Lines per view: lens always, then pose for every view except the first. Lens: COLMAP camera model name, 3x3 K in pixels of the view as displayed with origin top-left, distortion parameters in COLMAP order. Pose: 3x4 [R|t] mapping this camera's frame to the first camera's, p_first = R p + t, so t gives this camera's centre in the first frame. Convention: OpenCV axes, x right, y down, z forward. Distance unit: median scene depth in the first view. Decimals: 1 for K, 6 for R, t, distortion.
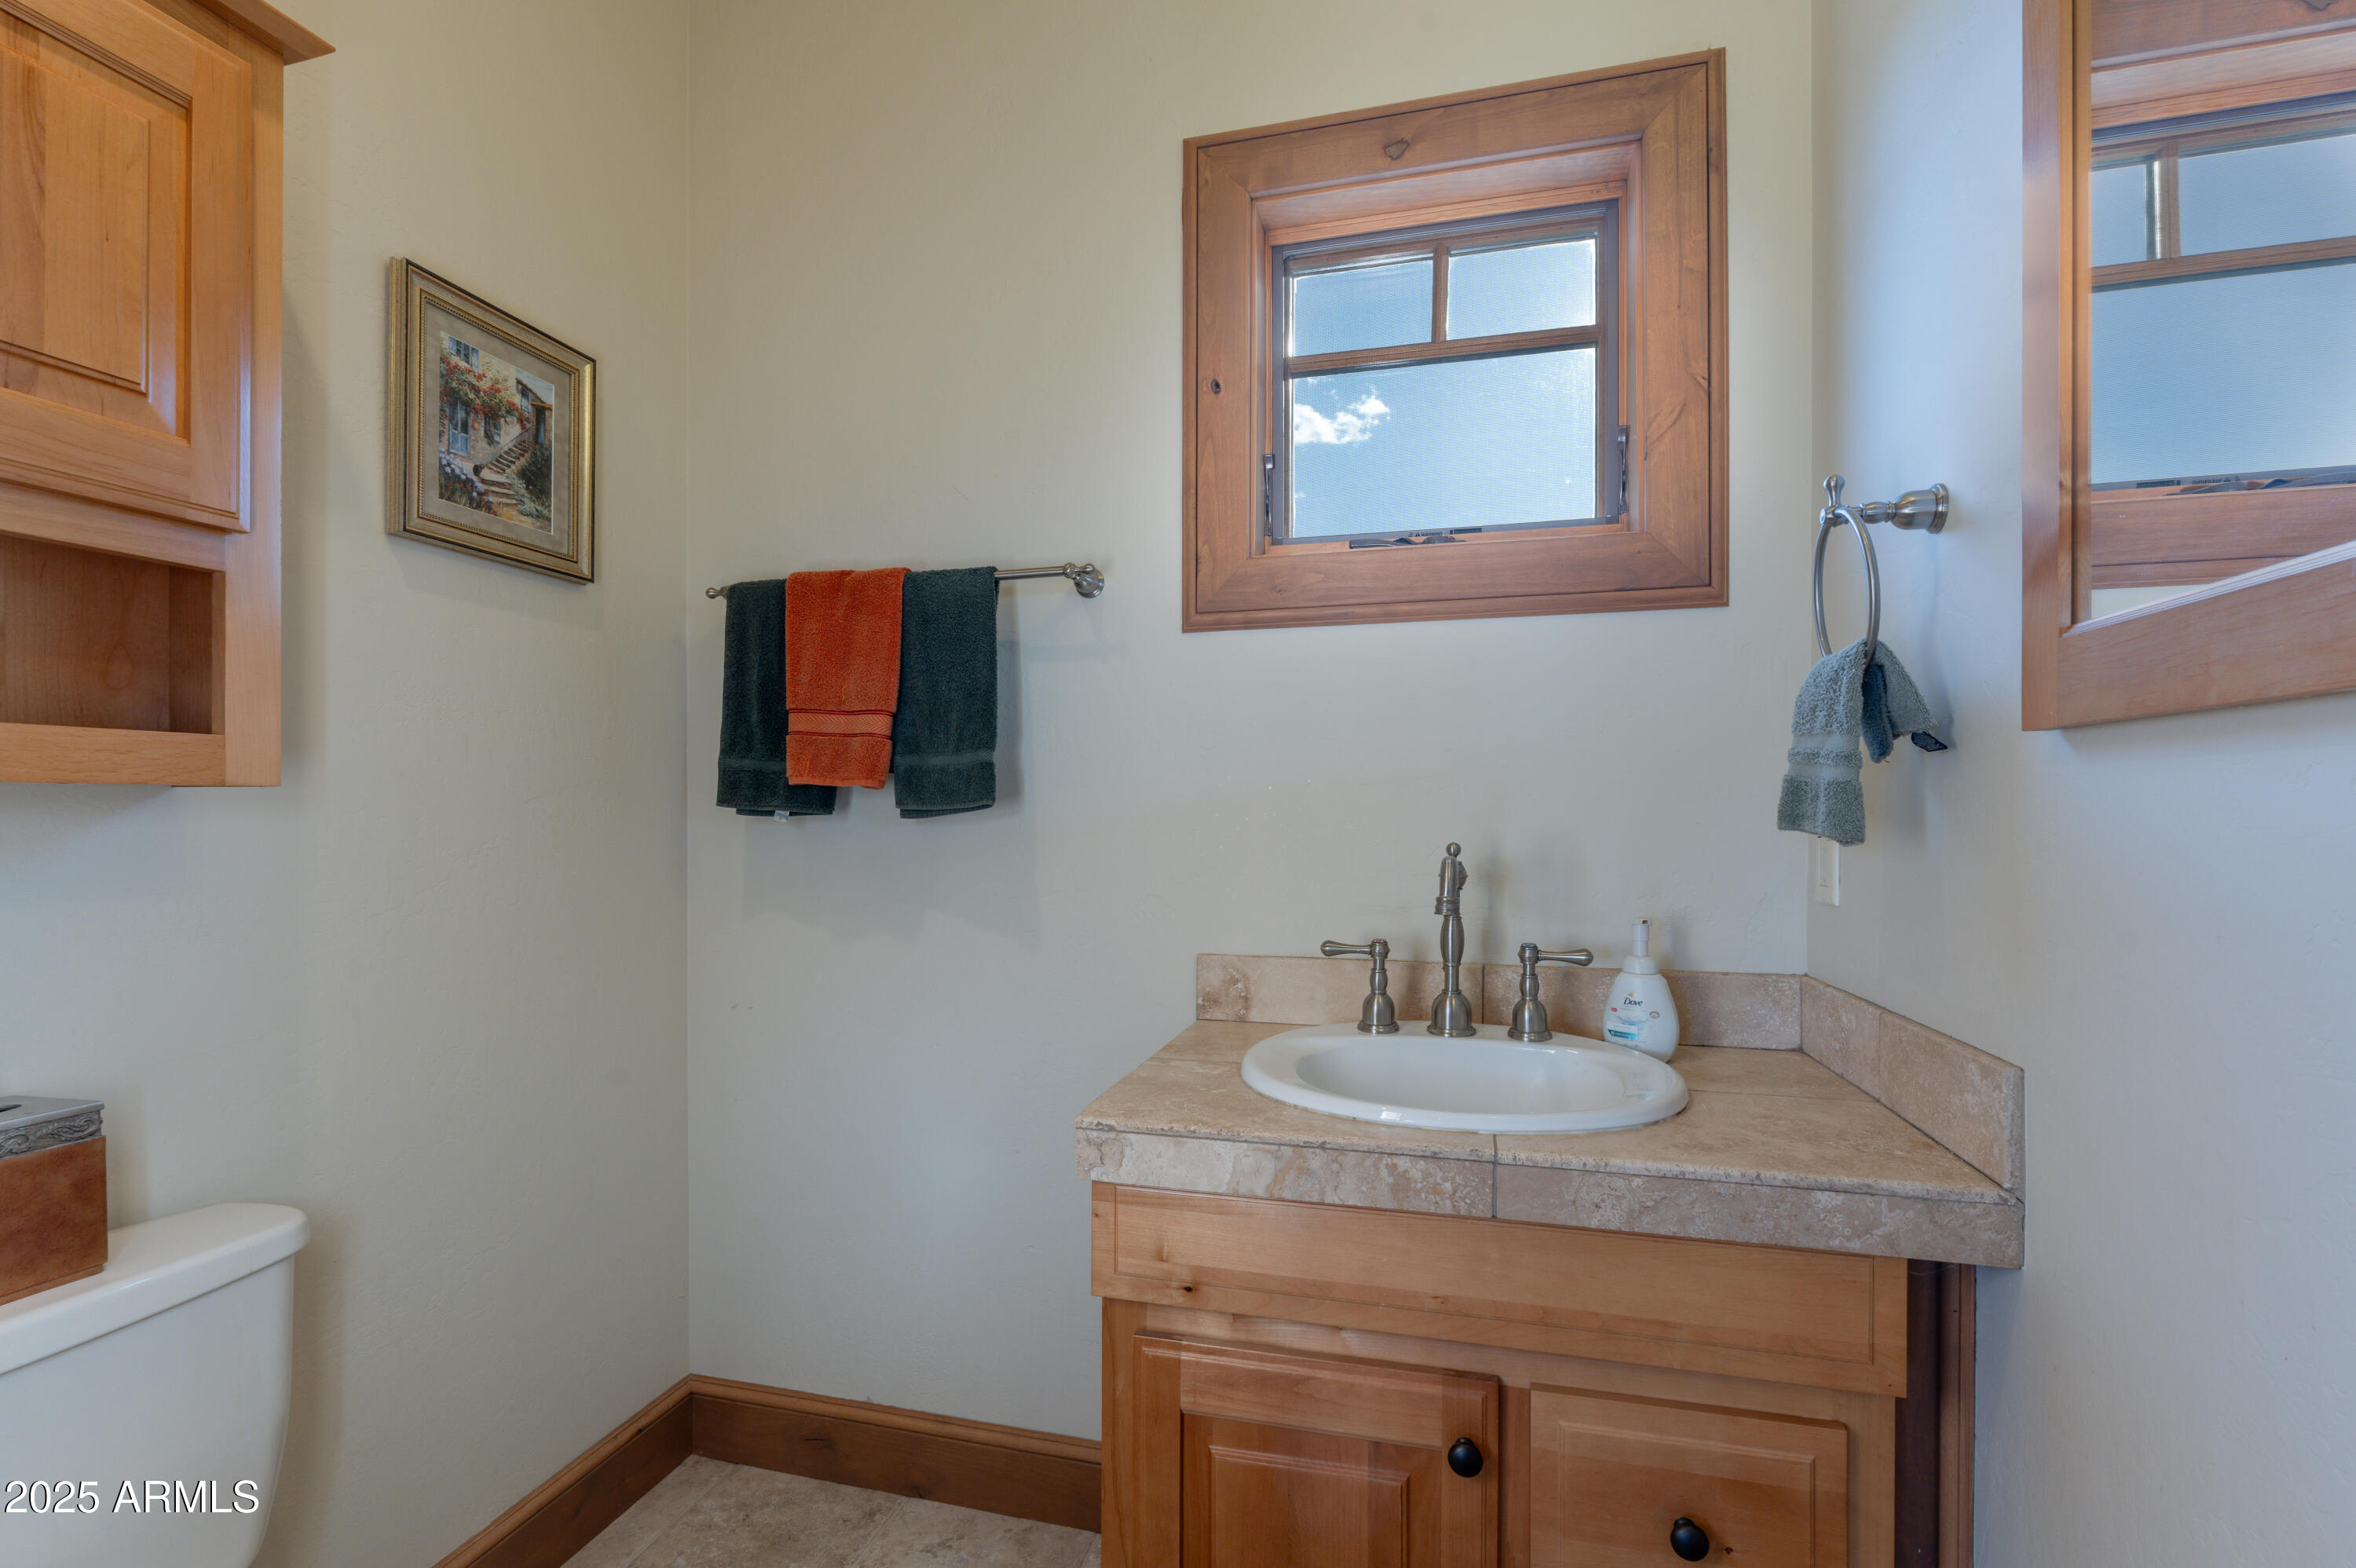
lens RADIAL K [[1038.7, 0, 1179.6], [0, 1038.7, 795.2], [0, 0, 1]] dist [0.000013, 0.000365]
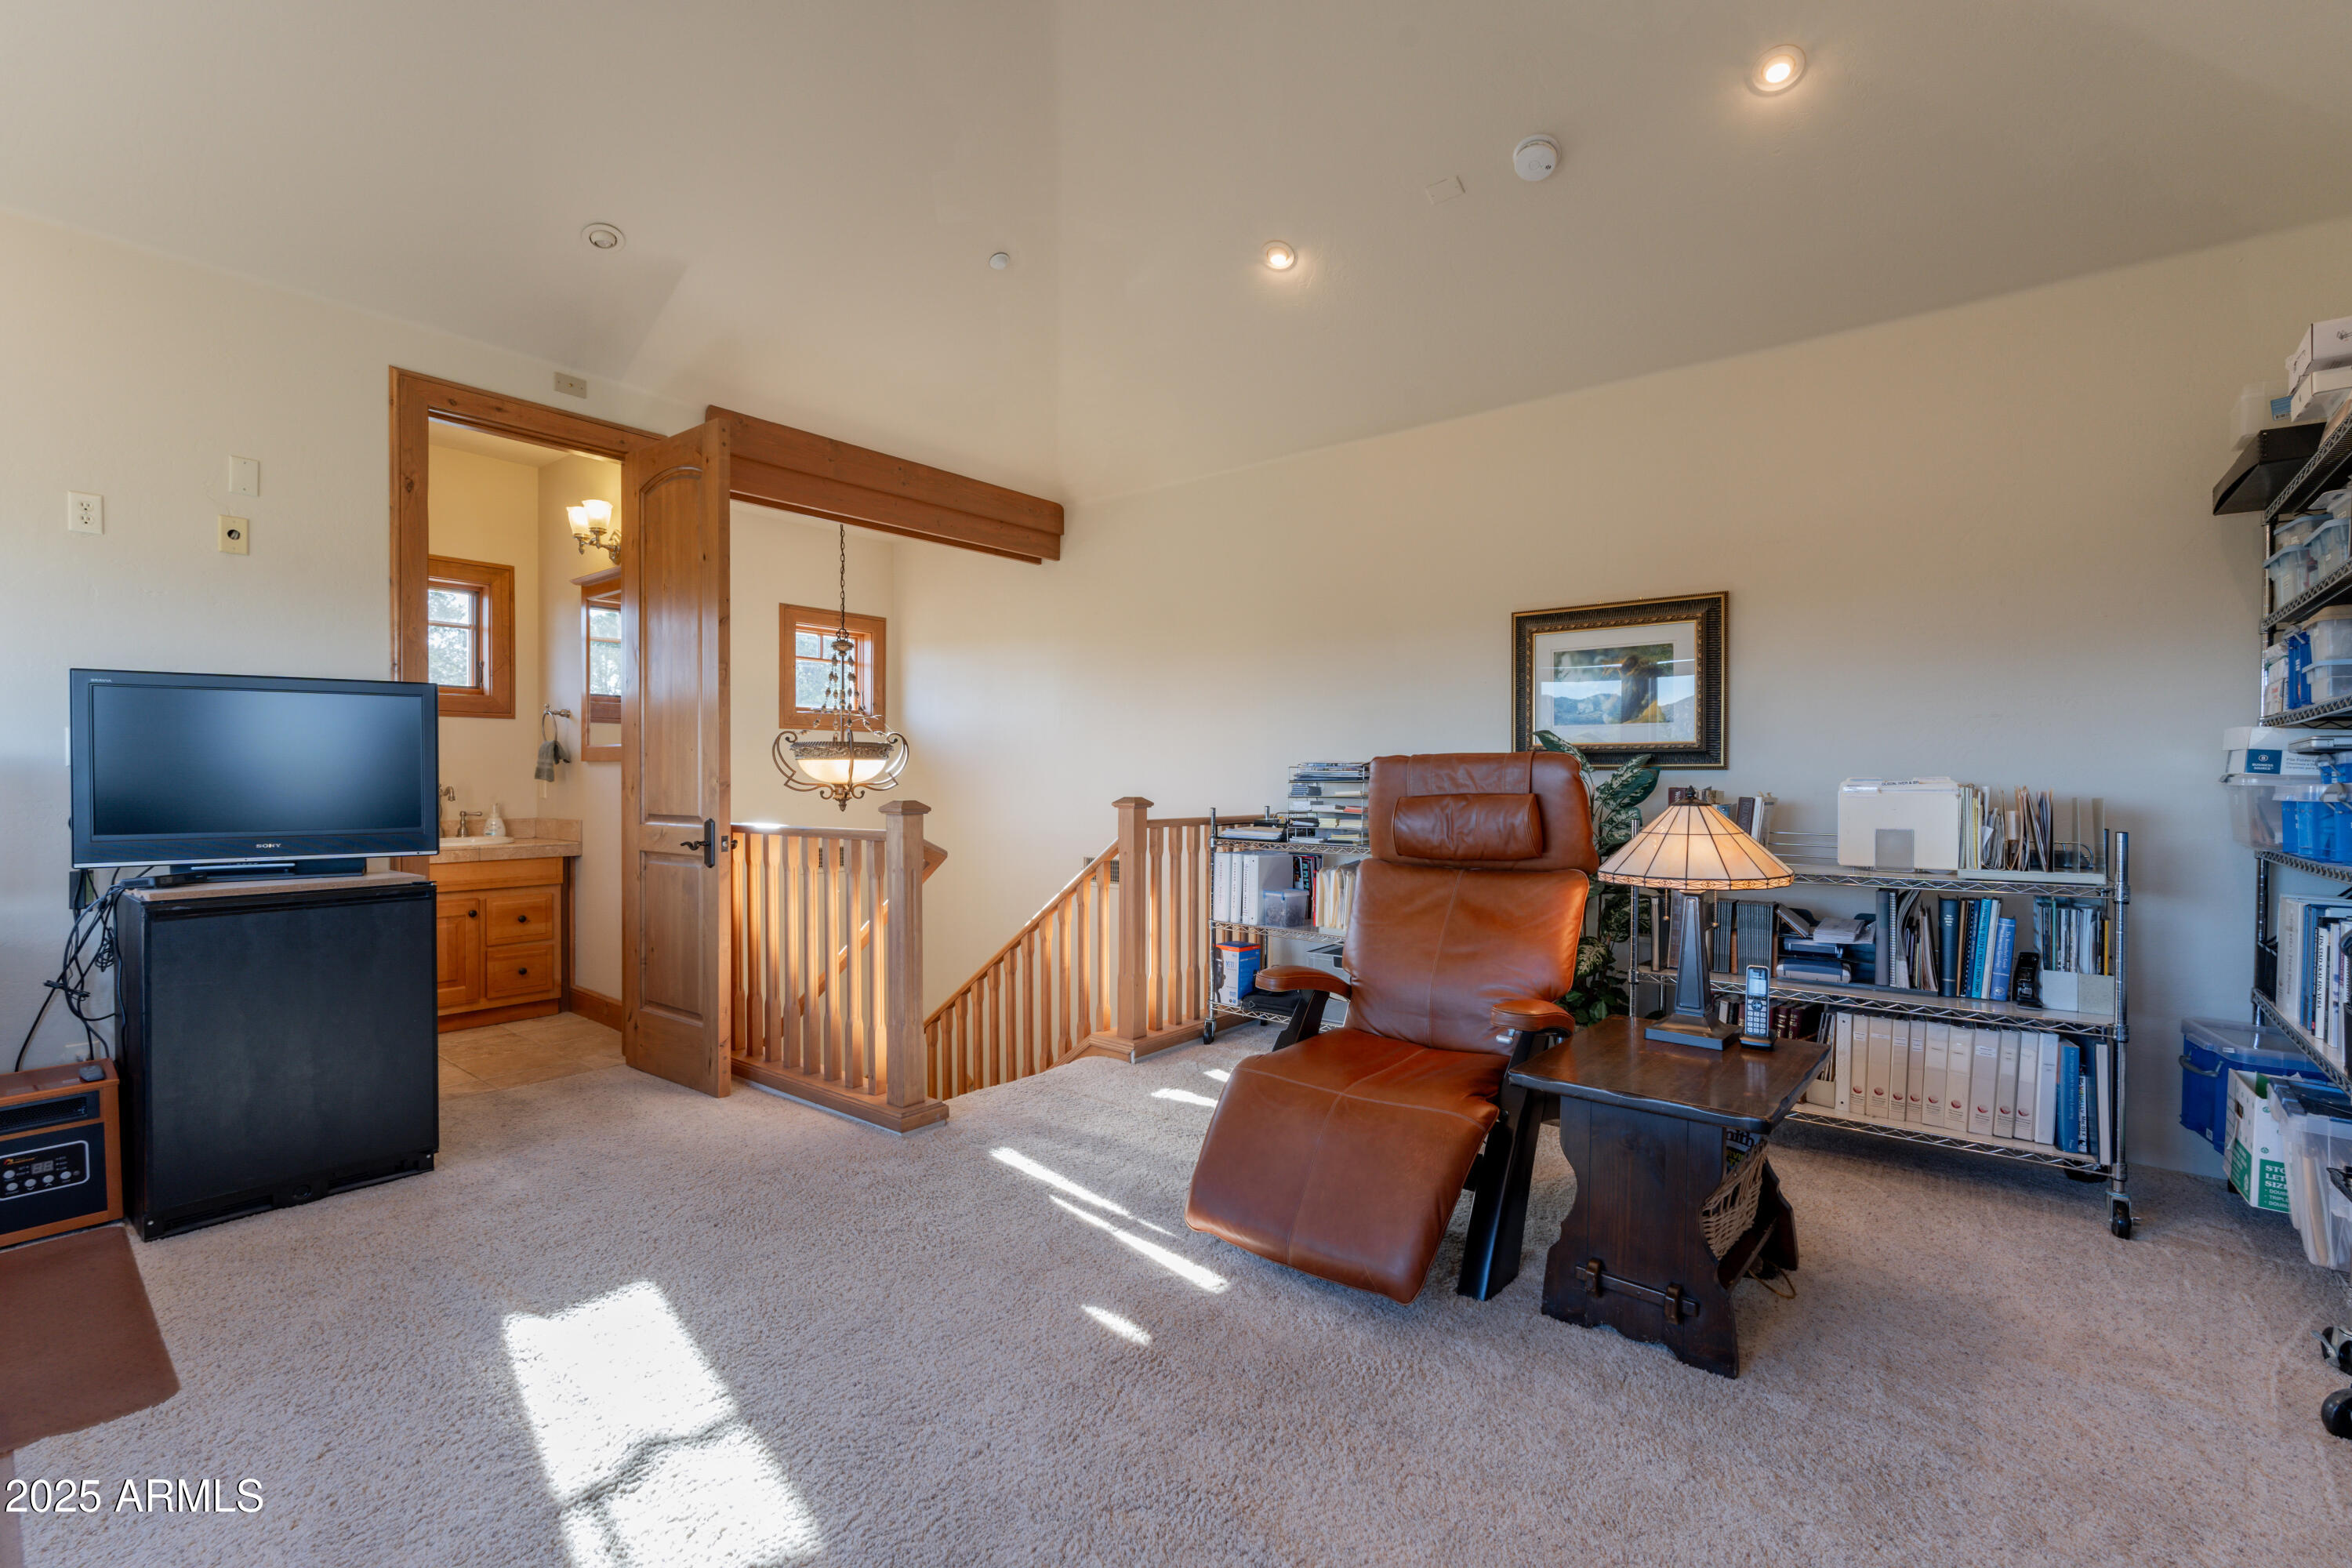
lens RADIAL K [[1037.1, 0, 1178.2], [0, 1037.1, 785.7], [0, 0, 1]] dist [0.000013, 0.000365]
pose [[0.402233, -0.009940, 0.915484, -2.586569], [-0.010071, 0.999833, 0.015281, -0.036839], [-0.915482, -0.015367, 0.402065, -3.596947]]
